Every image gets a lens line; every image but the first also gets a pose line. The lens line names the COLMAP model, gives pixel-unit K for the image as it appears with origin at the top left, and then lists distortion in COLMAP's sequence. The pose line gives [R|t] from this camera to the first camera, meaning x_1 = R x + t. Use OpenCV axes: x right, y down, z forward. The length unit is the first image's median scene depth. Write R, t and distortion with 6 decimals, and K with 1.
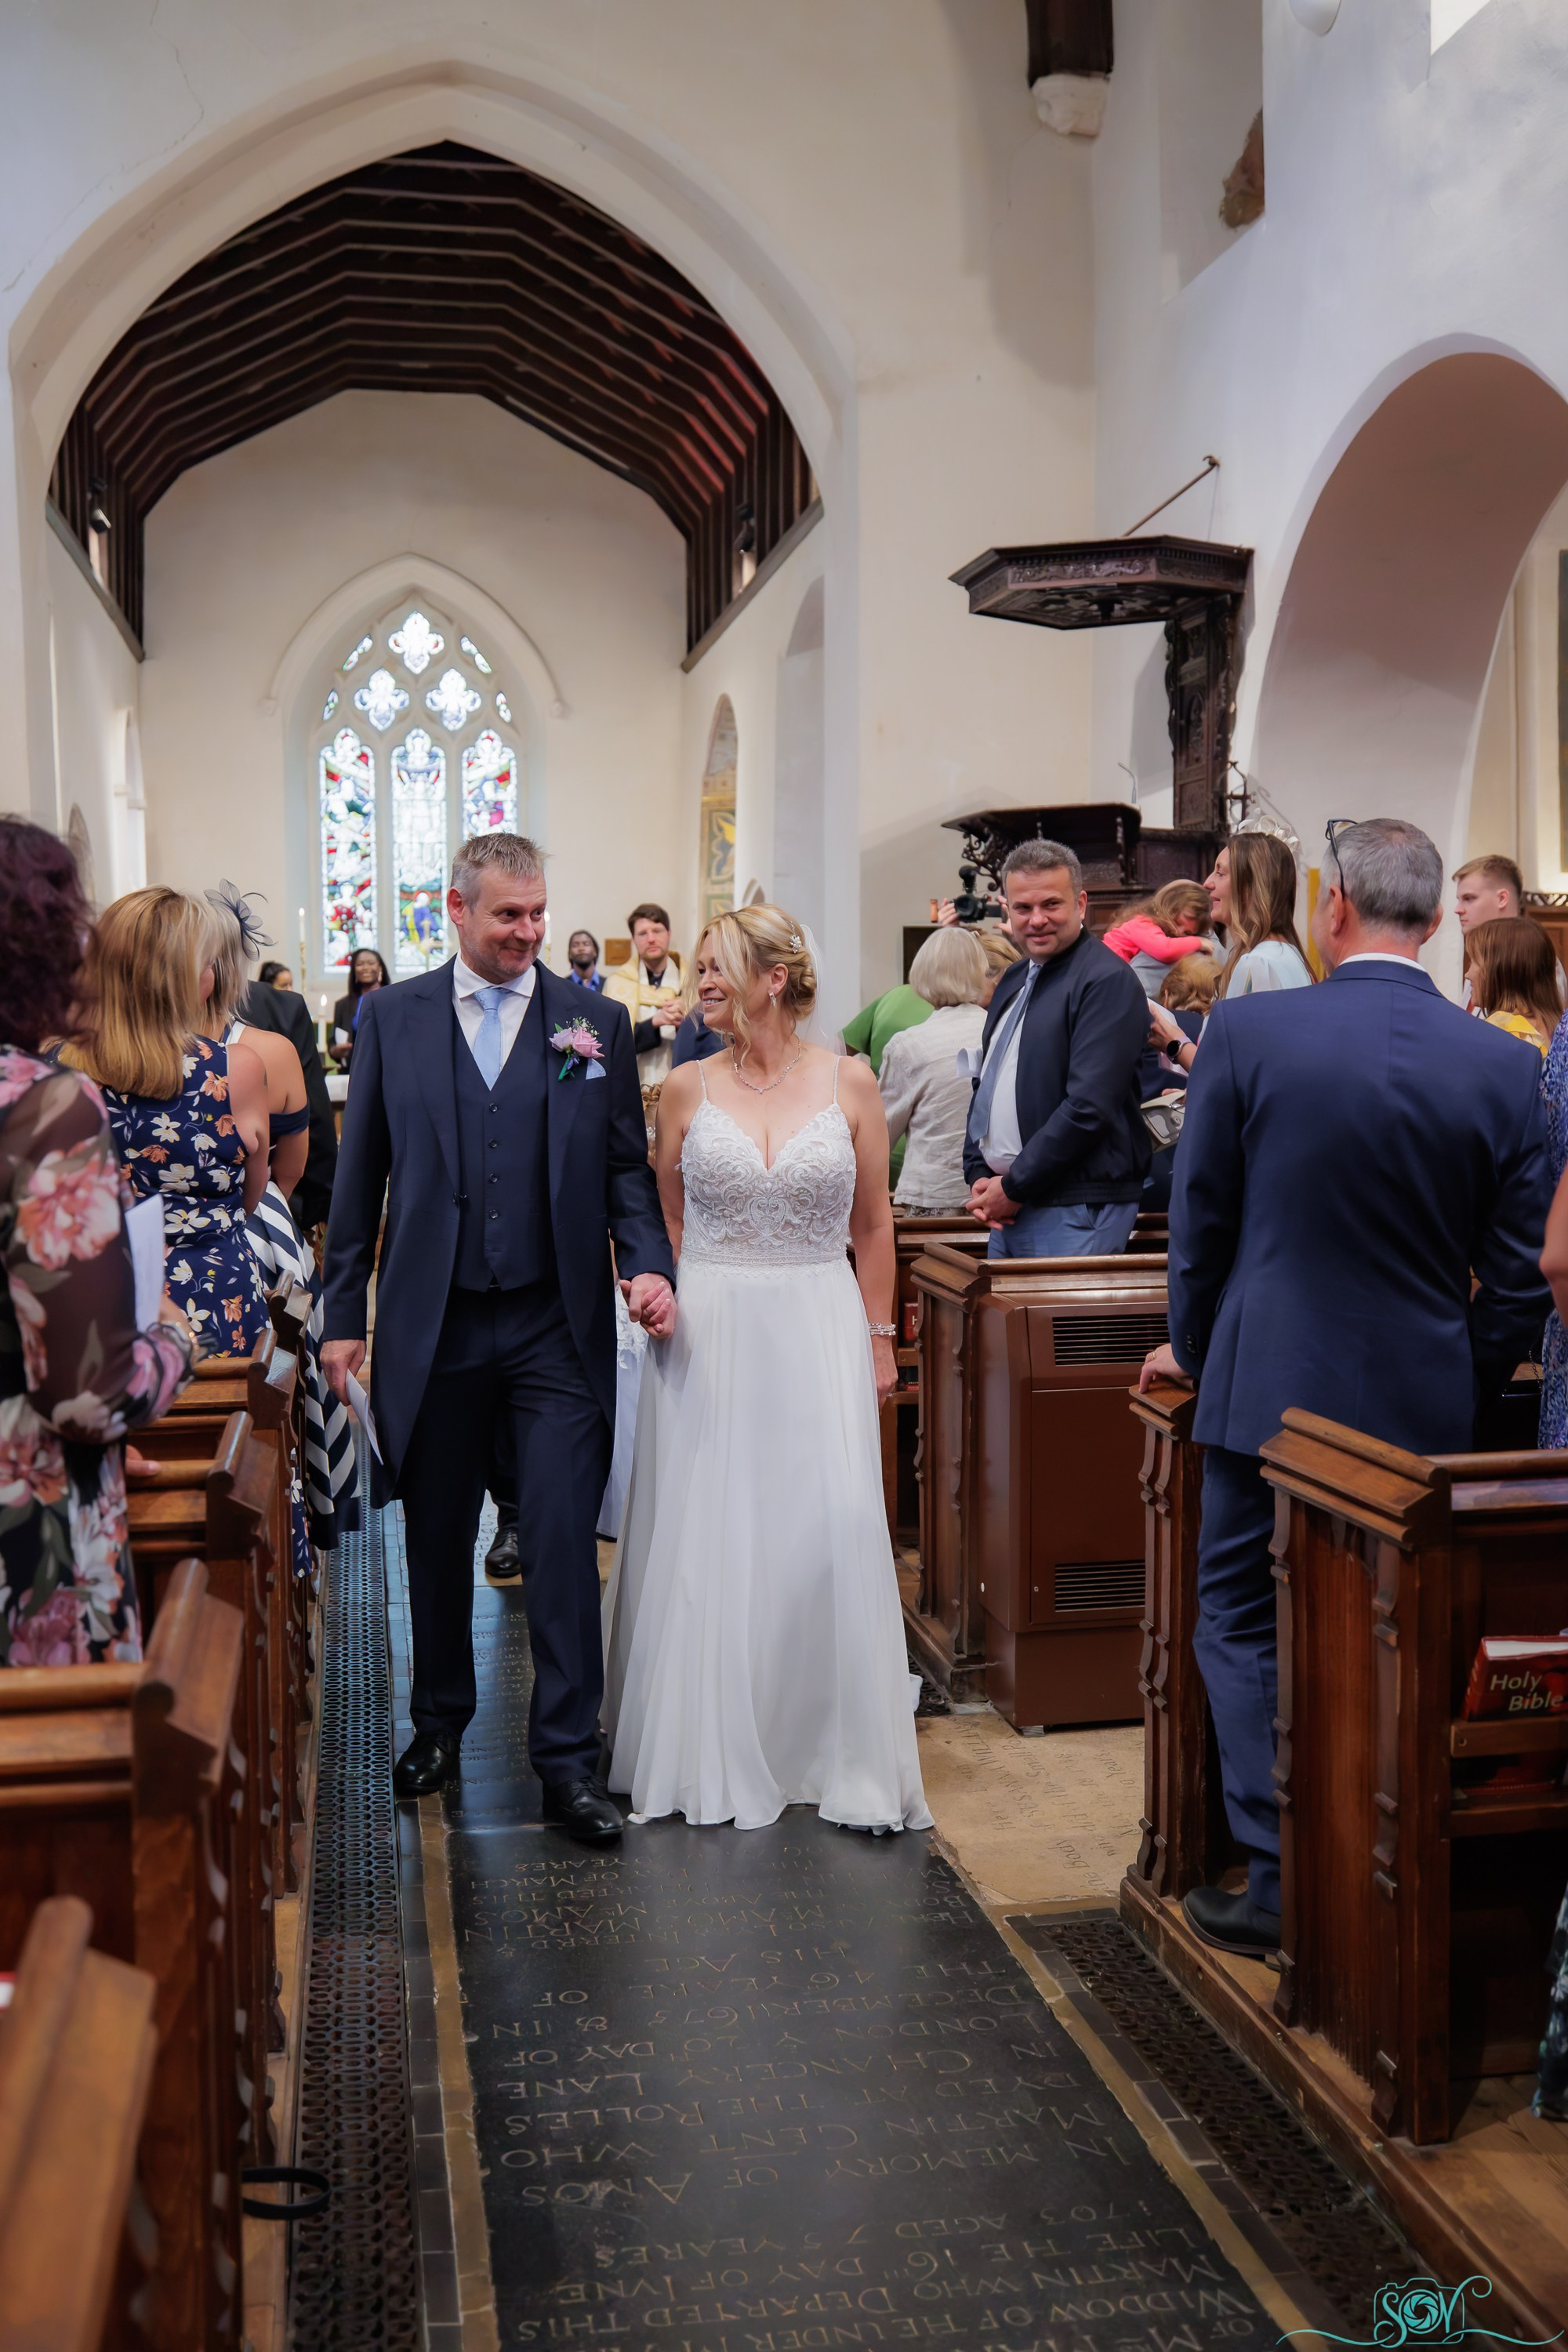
lens RADIAL K [[2290.7, 0, 784.0], [0, 2290.7, 1176.0], [0, 0, 1]] dist [0.008535, -0.015876]
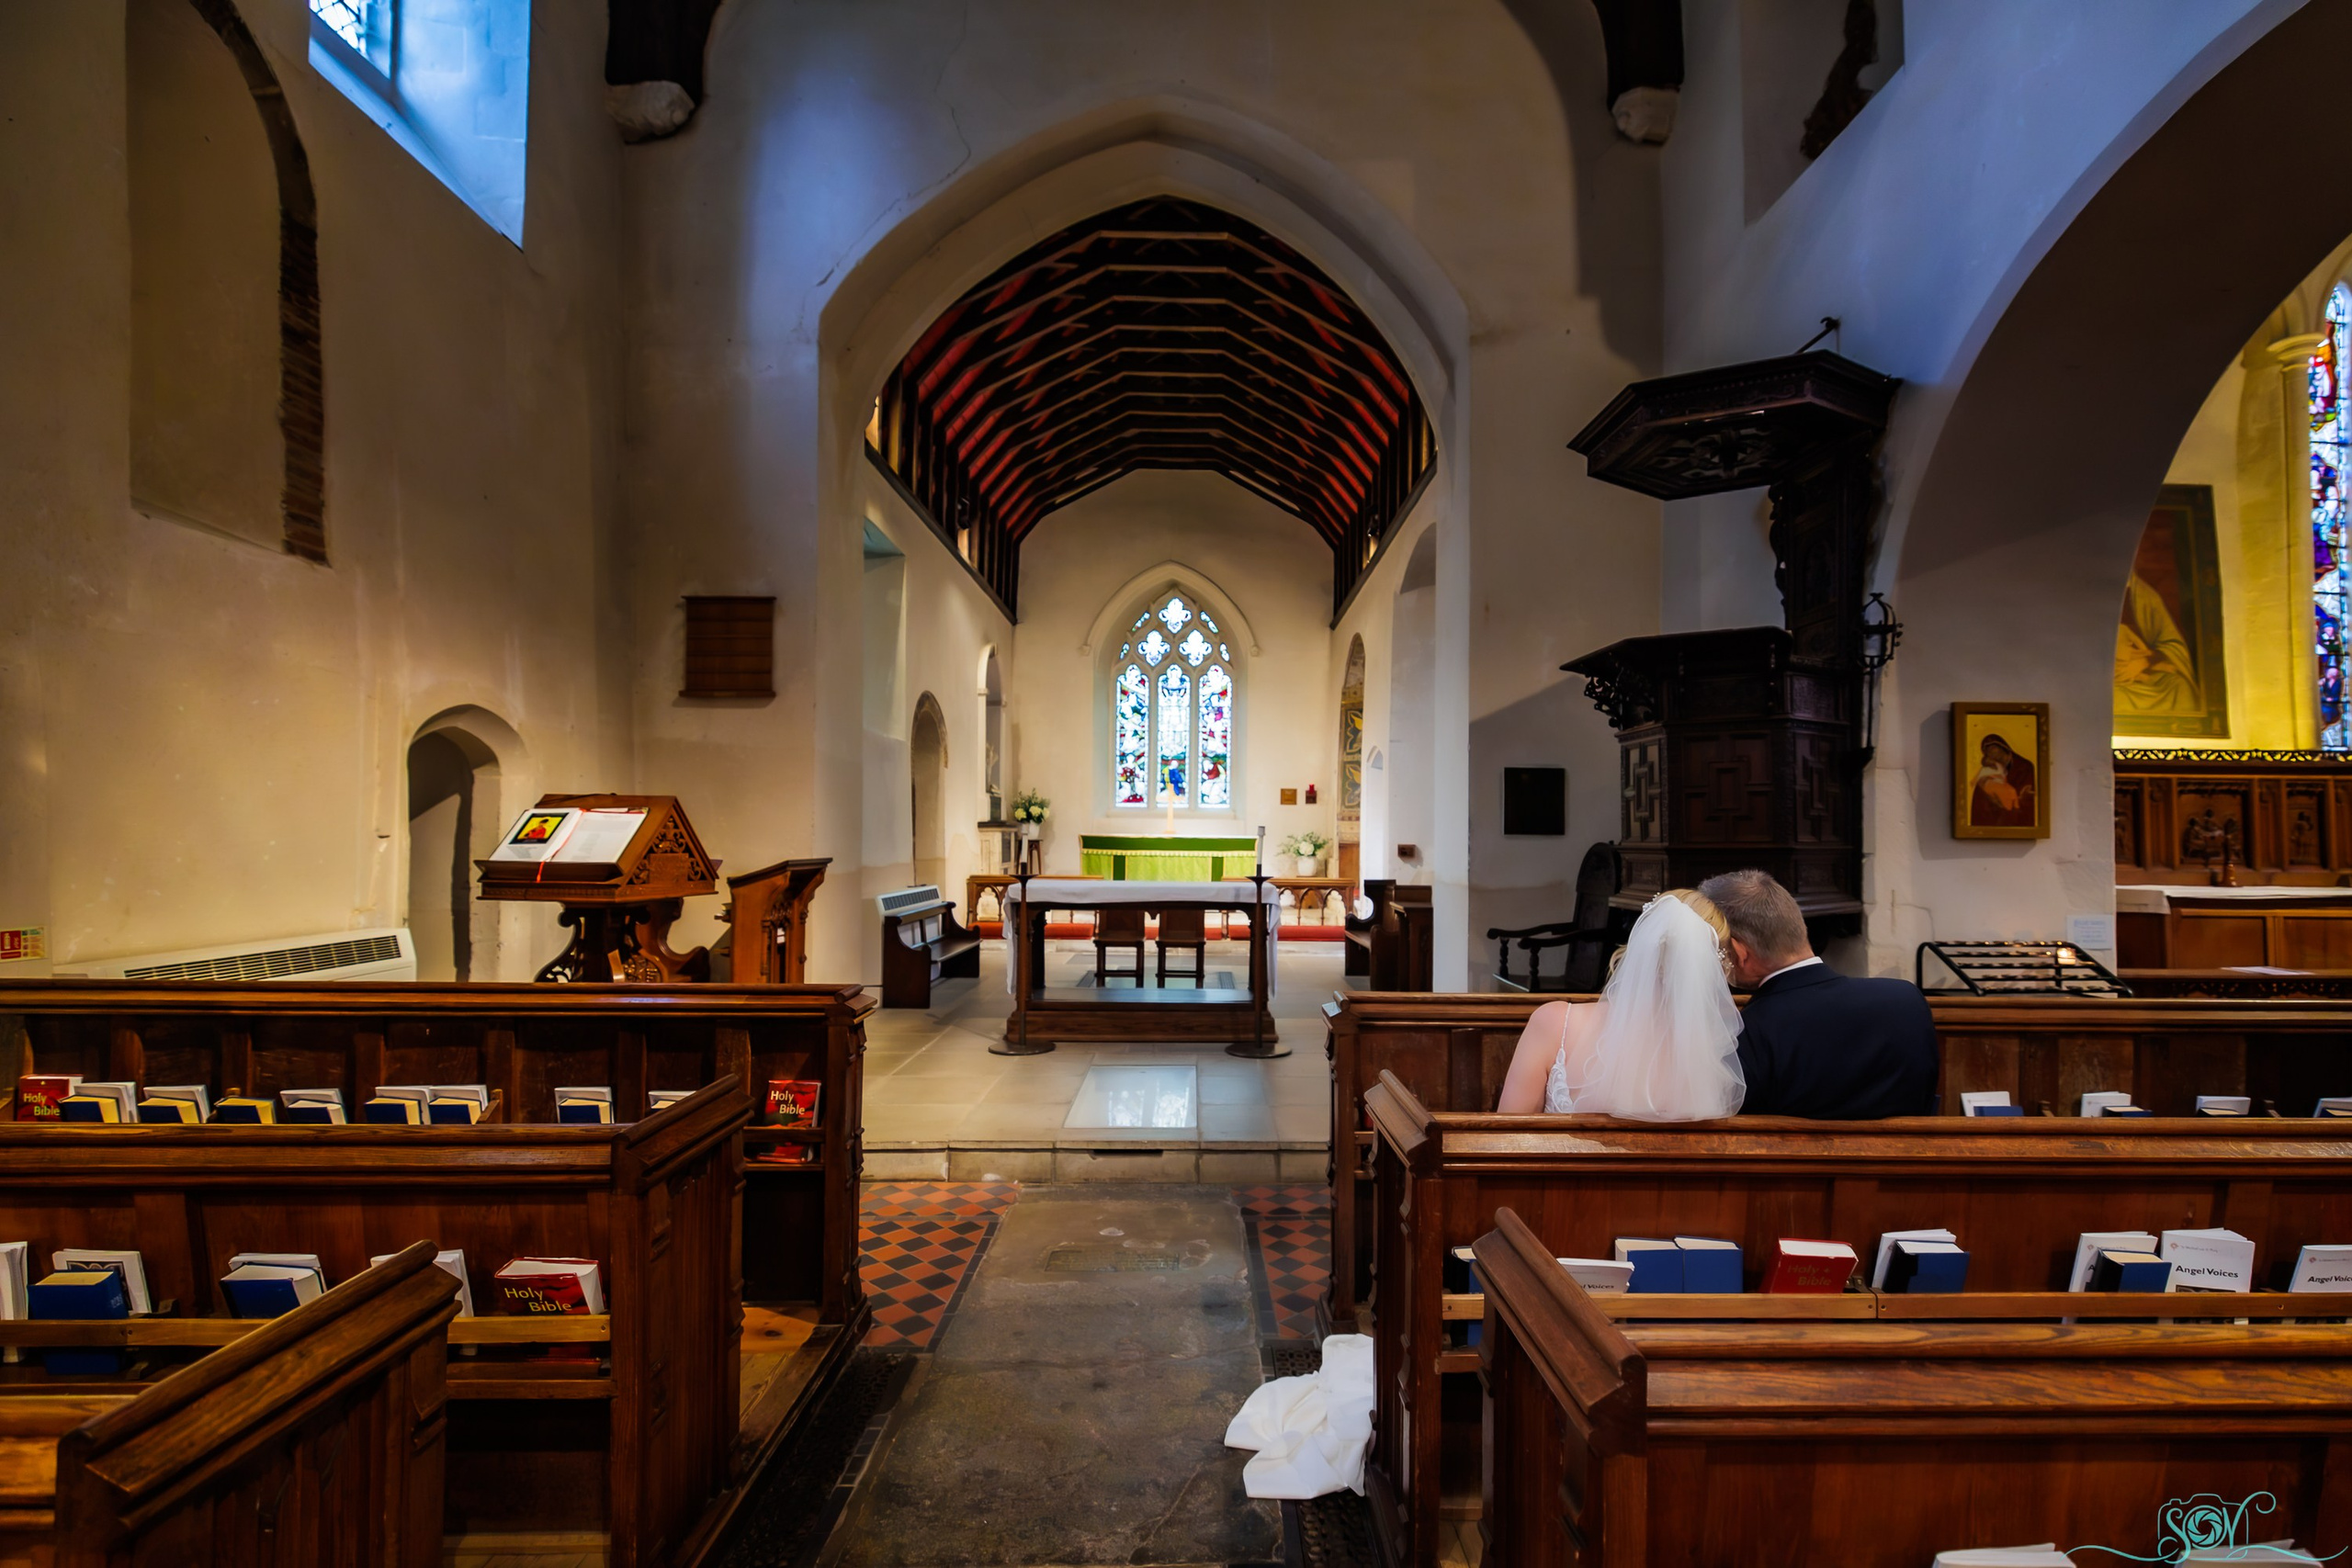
lens RADIAL K [[1045.9, 0, 1216.7], [0, 1045.9, 802.0], [0, 0, 1]] dist [0.001010, 0.000496]
pose [[0.987986, 0.012020, -0.154077, -0.008811], [-0.027298, 0.994868, -0.097429, -0.021712], [0.152115, 0.100464, 0.983244, 0.289837]]
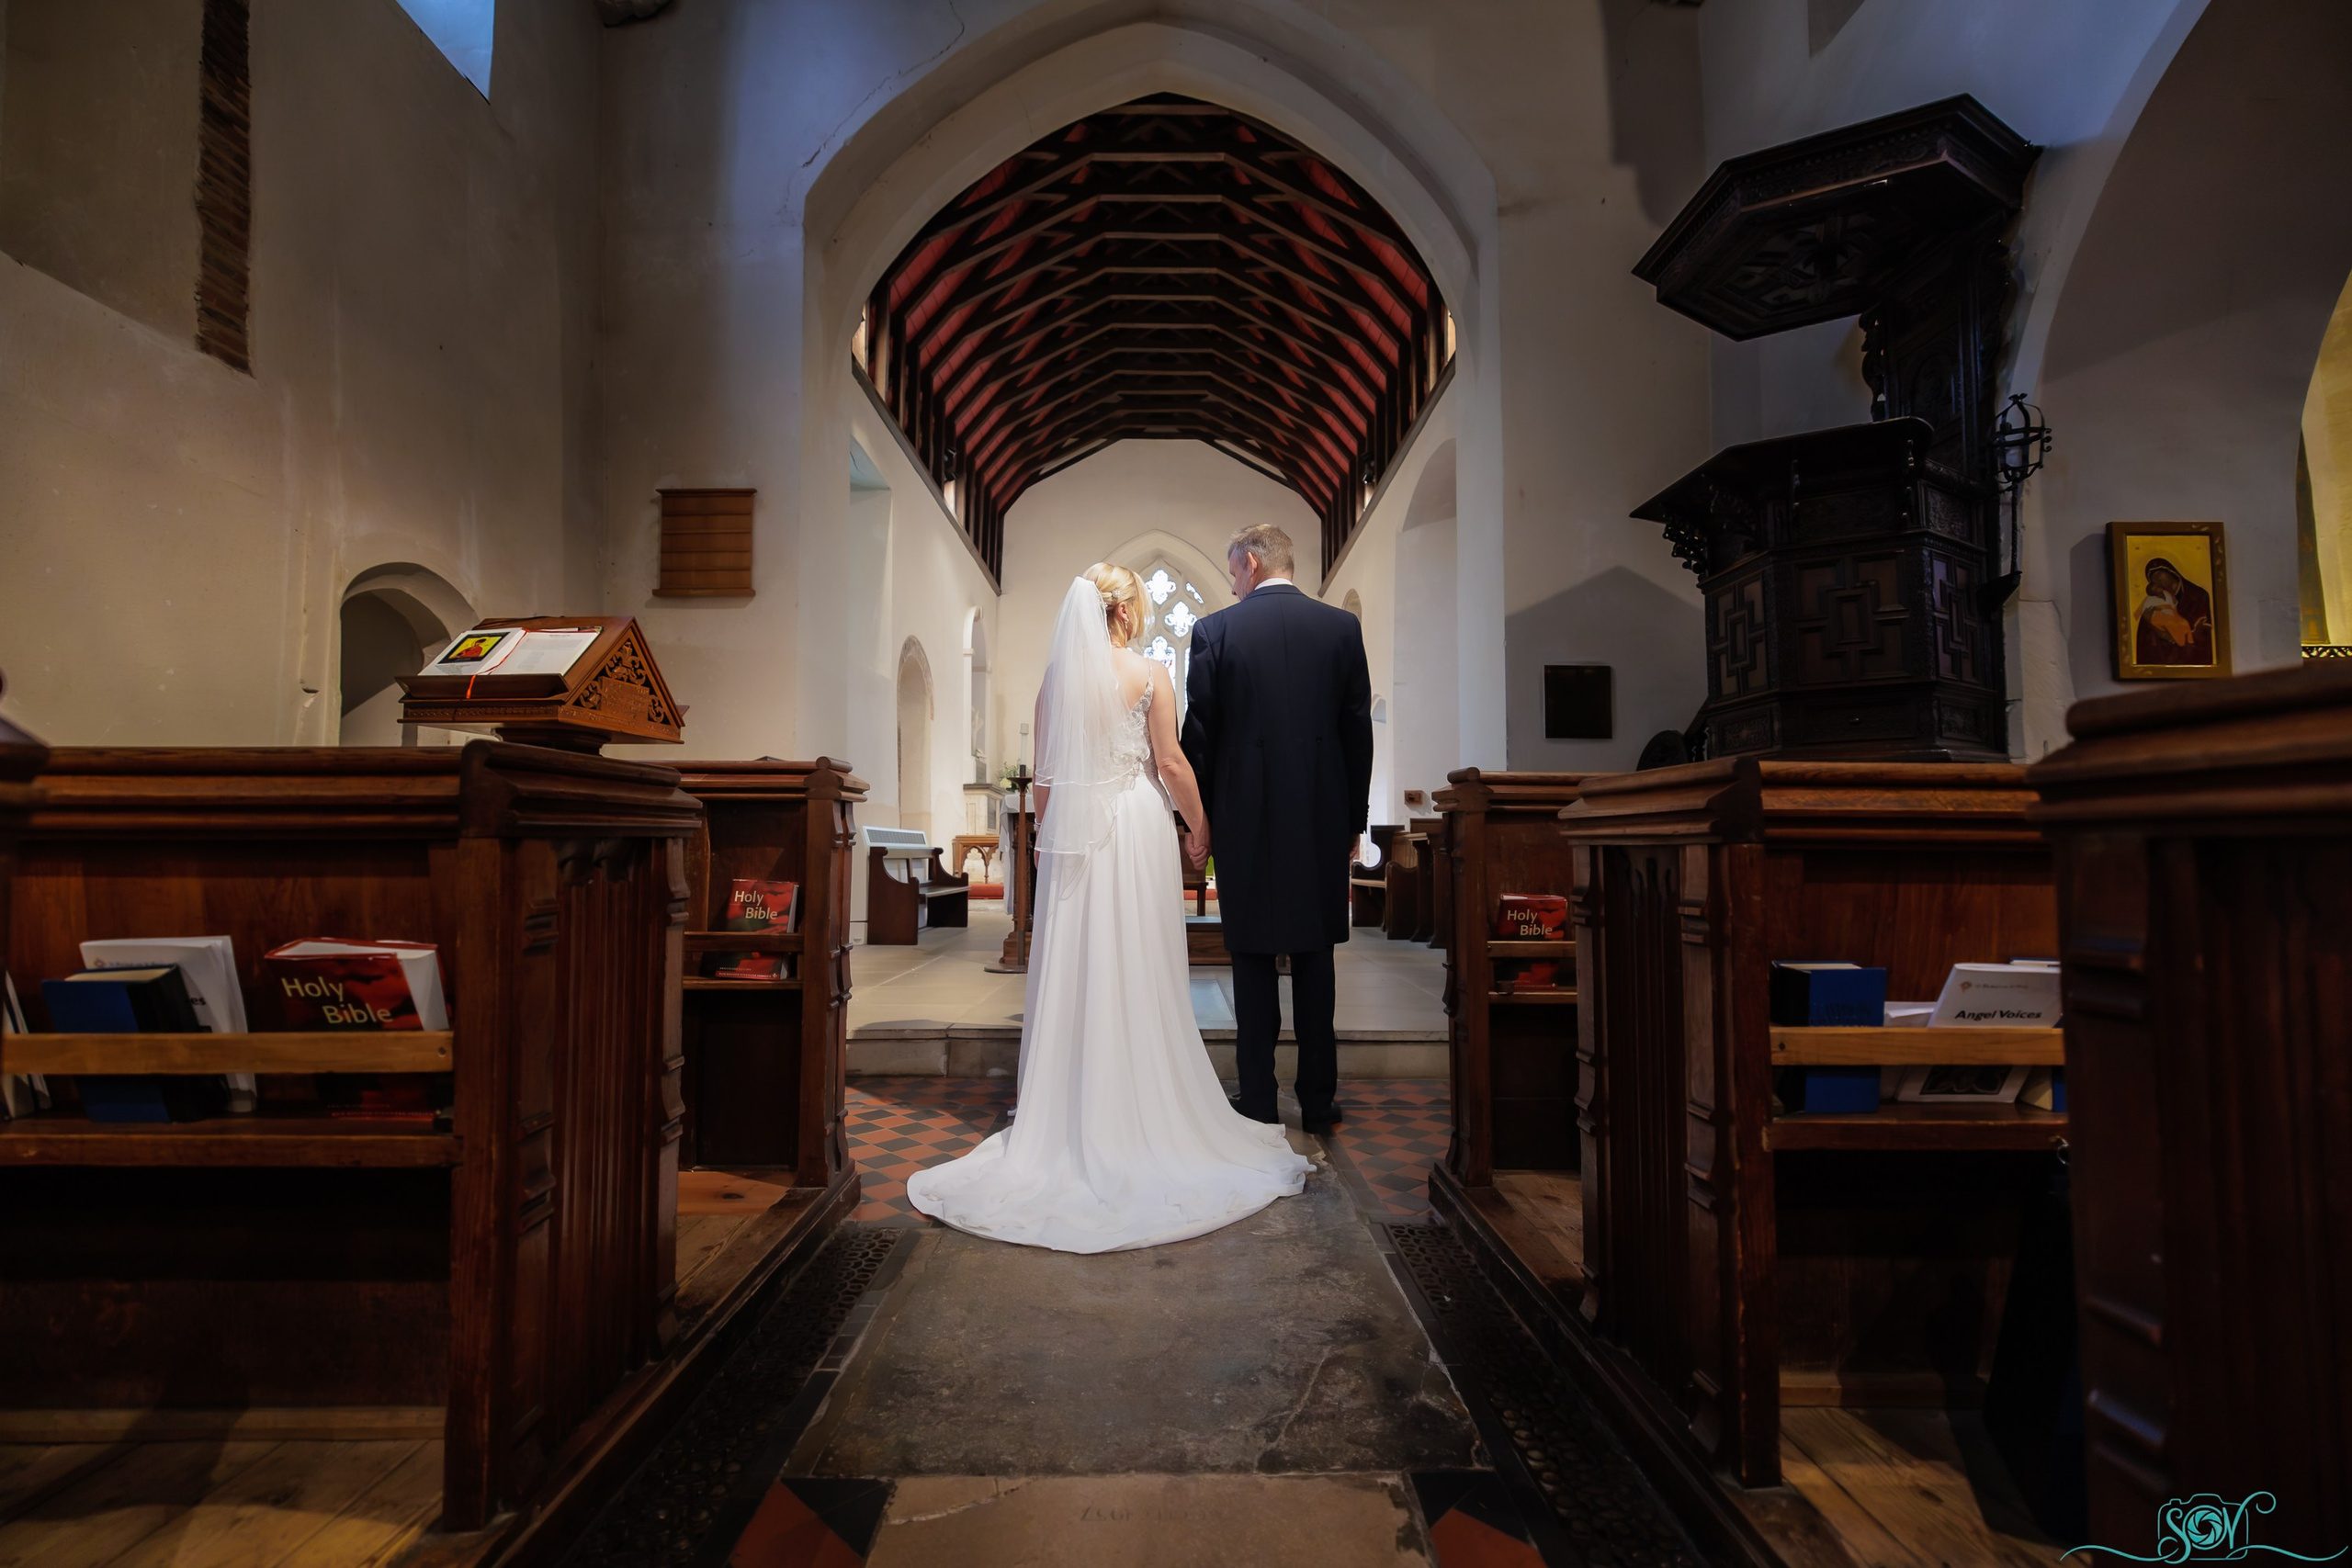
lens RADIAL K [[1015.7, 0, 1168.5], [0, 1015.7, 783.2], [0, 0, 1]] dist [0.002010, 0.000023]
pose [[0.985170, 0.001065, -0.171579, -0.028943], [-0.023965, 0.991033, -0.131450, 0.011467], [0.169901, 0.133613, 0.976361, 0.330882]]
